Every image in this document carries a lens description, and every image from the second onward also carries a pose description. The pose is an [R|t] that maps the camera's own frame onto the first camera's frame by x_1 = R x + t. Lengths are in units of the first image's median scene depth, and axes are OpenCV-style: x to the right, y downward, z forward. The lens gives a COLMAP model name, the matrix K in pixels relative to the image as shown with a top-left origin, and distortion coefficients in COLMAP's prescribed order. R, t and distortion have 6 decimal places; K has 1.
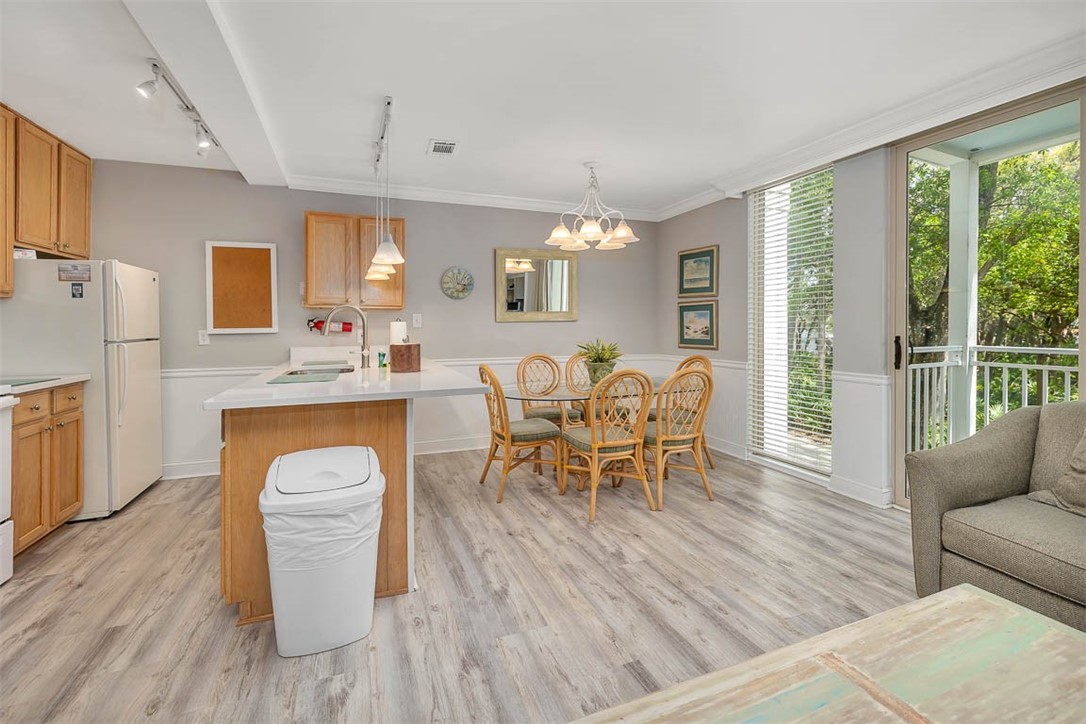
lens RADIAL K [[476.0, 0, 541.1], [0, 476.0, 327.3], [0, 0, 1]] dist [-0.002402, -0.000030]
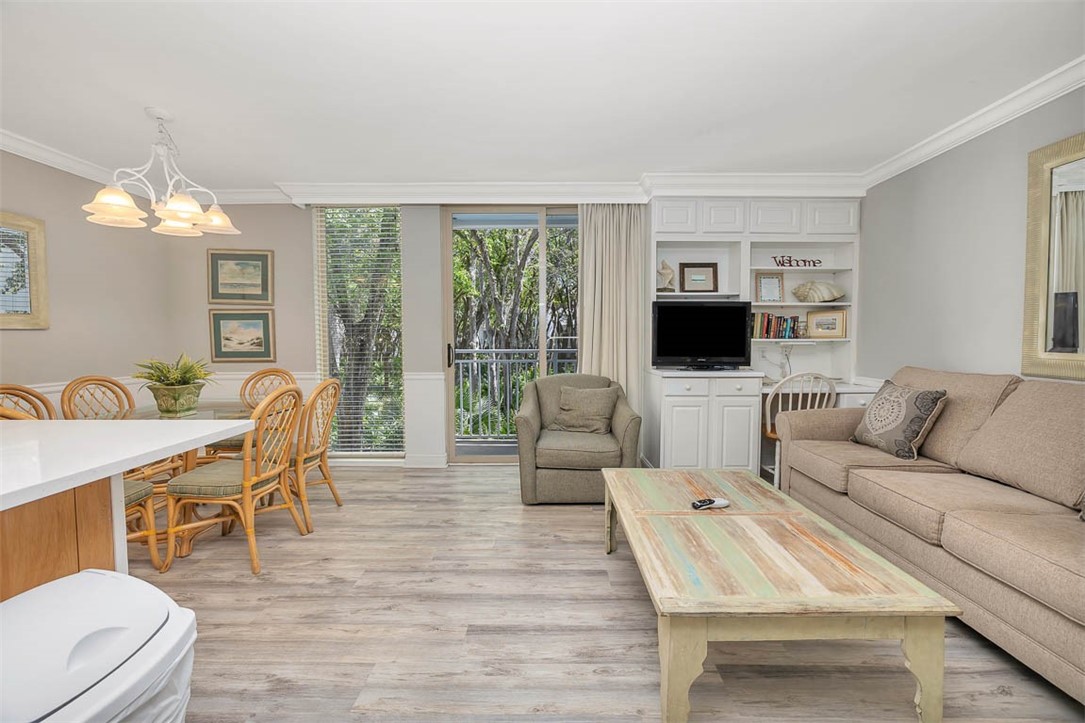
lens RADIAL K [[459.5, 0, 546.1], [0, 459.5, 356.0], [0, 0, 1]] dist [-0.000115, -0.000090]
pose [[0.366387, -0.037599, 0.929703, -0.593781], [0.001368, 0.999204, 0.039871, -0.000933], [-0.930462, -0.013337, 0.366147, 0.334882]]
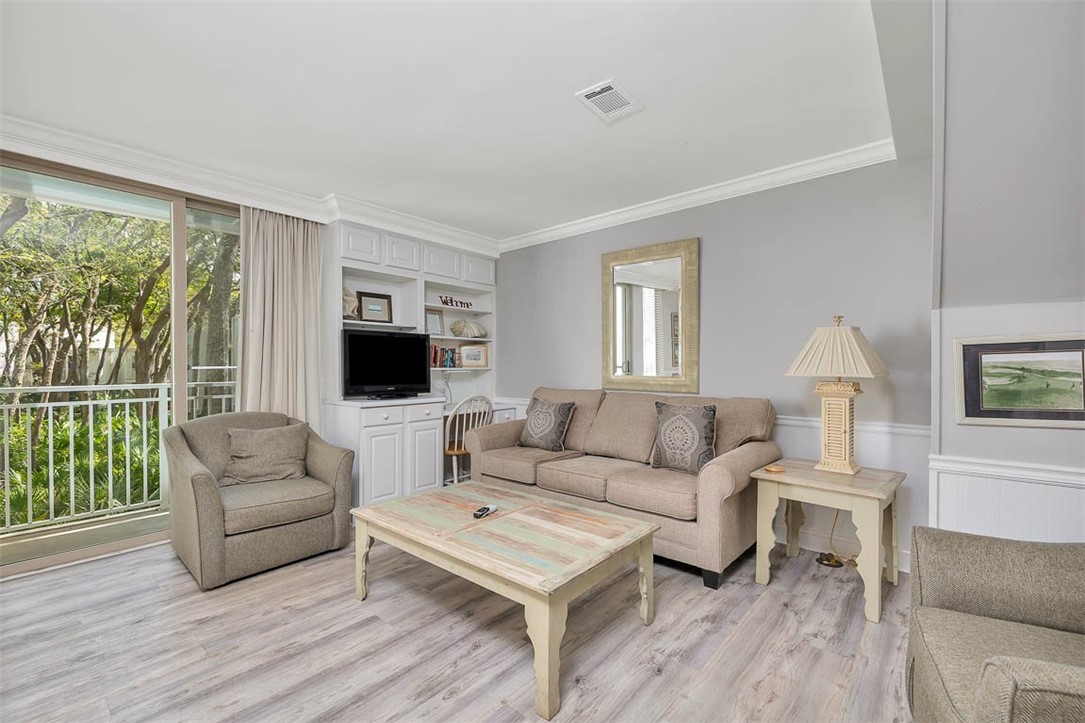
lens RADIAL K [[465.9, 0, 546.0], [0, 465.9, 367.8], [0, 0, 1]] dist [0.000438, -0.000033]
pose [[-0.480026, -0.002190, 0.877252, -0.639147], [0.003597, 0.999984, 0.004465, -0.003292], [-0.877247, 0.005298, -0.480010, 0.759345]]
